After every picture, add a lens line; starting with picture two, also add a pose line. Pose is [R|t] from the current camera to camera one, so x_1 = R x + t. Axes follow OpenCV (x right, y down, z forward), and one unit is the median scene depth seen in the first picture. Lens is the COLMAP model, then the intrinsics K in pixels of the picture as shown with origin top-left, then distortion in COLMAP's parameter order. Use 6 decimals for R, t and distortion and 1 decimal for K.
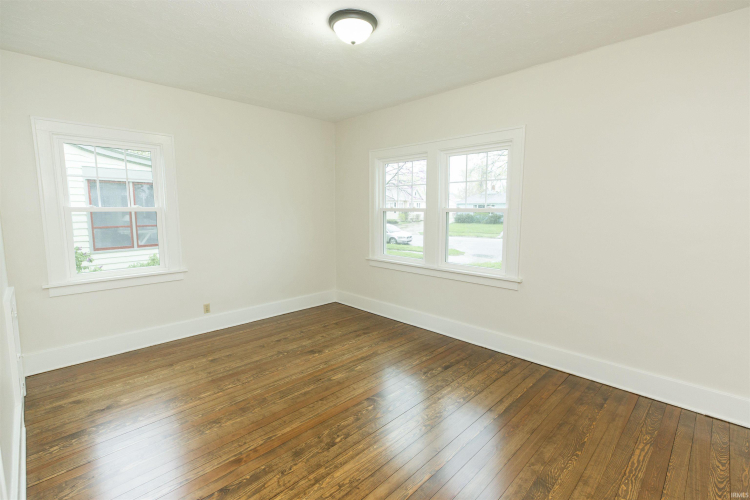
lens RADIAL K [[336.7, 0, 376.5], [0, 336.7, 252.0], [0, 0, 1]] dist [0.001424, 0.000177]
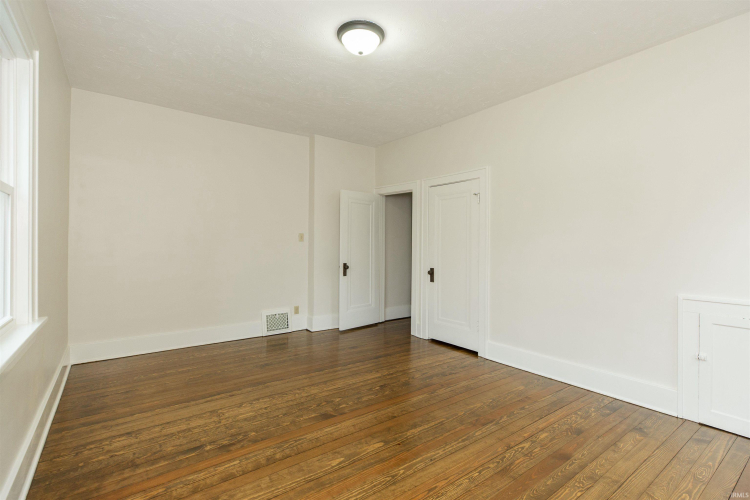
lens RADIAL K [[336.7, 0, 376.5], [0, 336.7, 252.0], [0, 0, 1]] dist [0.001424, 0.000177]
pose [[-0.988942, -0.013148, 0.147716, -0.225553], [0.008497, 0.989403, 0.144950, -0.106099], [-0.148056, 0.144602, -0.978350, 1.680806]]
